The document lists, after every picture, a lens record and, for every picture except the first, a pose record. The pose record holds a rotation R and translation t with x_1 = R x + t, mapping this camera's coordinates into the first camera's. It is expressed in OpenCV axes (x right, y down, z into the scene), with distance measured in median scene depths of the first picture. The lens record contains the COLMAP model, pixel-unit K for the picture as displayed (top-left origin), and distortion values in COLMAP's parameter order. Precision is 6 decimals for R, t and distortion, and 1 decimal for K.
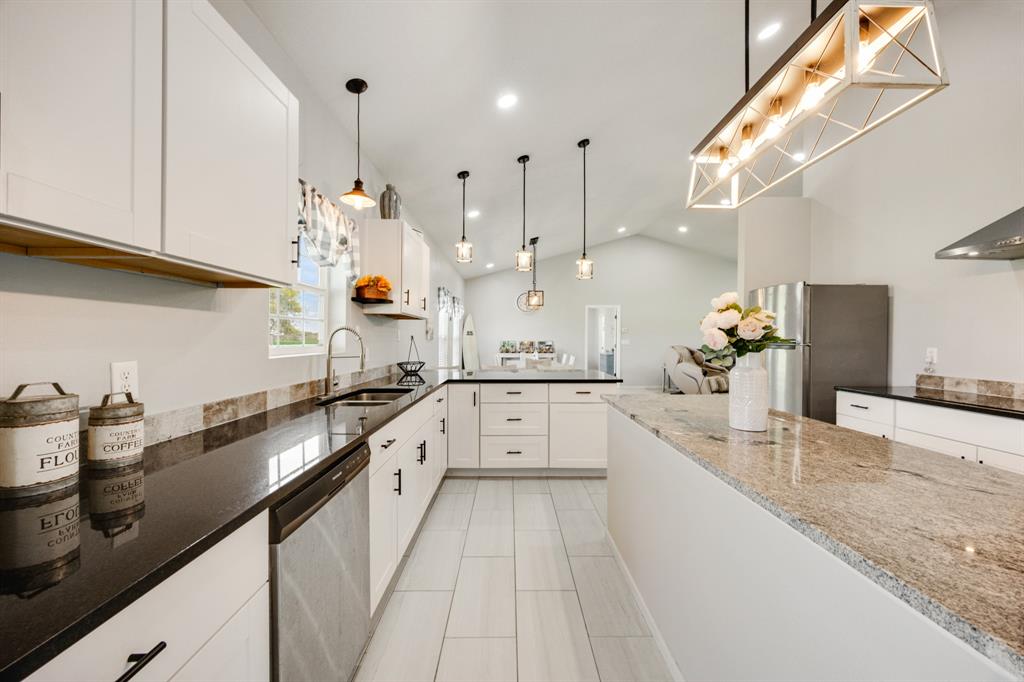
lens RADIAL K [[392.7, 0, 514.5], [0, 392.7, 341.0], [0, 0, 1]] dist [-0.002296, -0.000539]
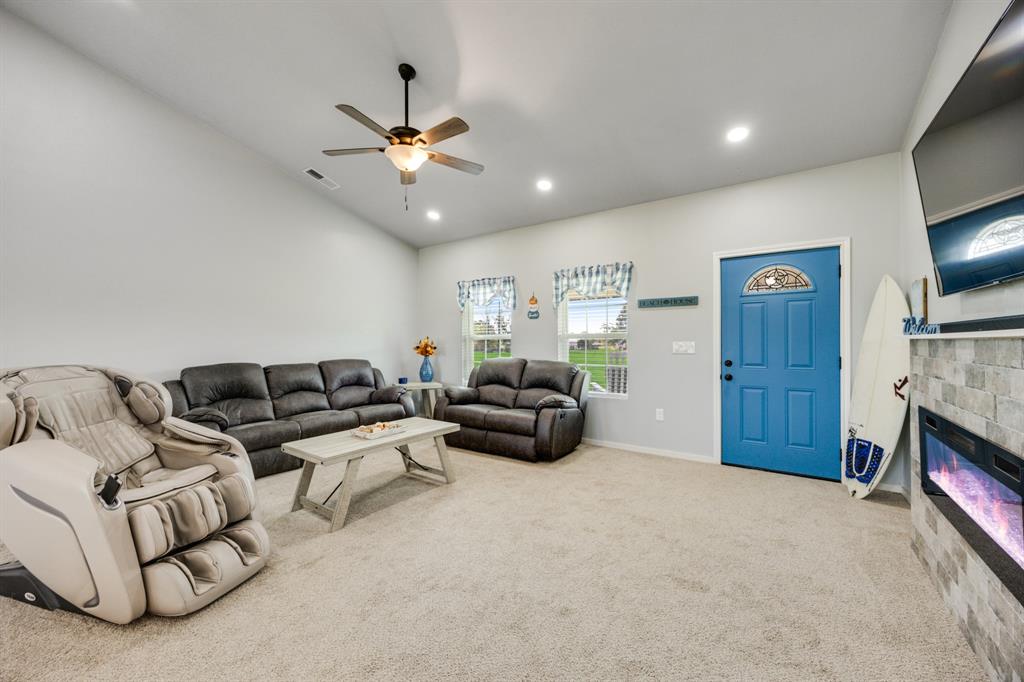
lens RADIAL K [[391.4, 0, 515.8], [0, 391.4, 343.4], [0, 0, 1]] dist [-0.002052, -0.000145]
pose [[0.579682, -0.015125, 0.814702, 1.281167], [0.014475, 0.999861, 0.008263, -0.004054], [-0.814714, 0.007003, 0.579821, 1.969777]]
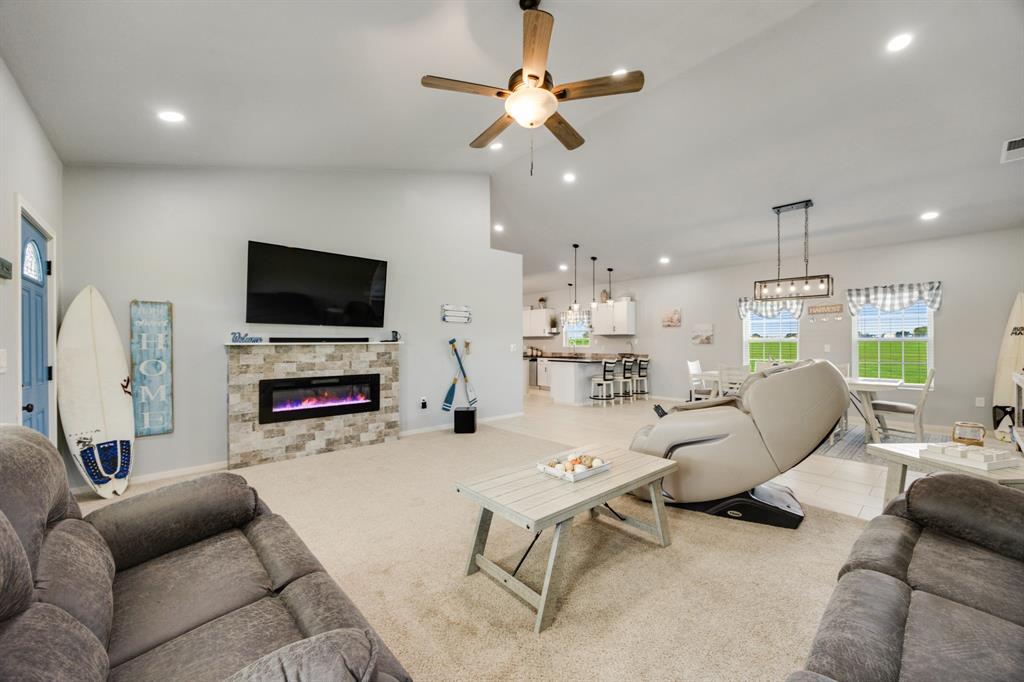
lens RADIAL K [[388.0, 0, 516.6], [0, 388.0, 342.9], [0, 0, 1]] dist [-0.002293, -0.000172]
pose [[-0.748665, -0.003596, -0.662939, 2.695491], [-0.004060, 0.999991, -0.000840, -0.005179], [0.662937, 0.002063, -0.748673, 3.583637]]
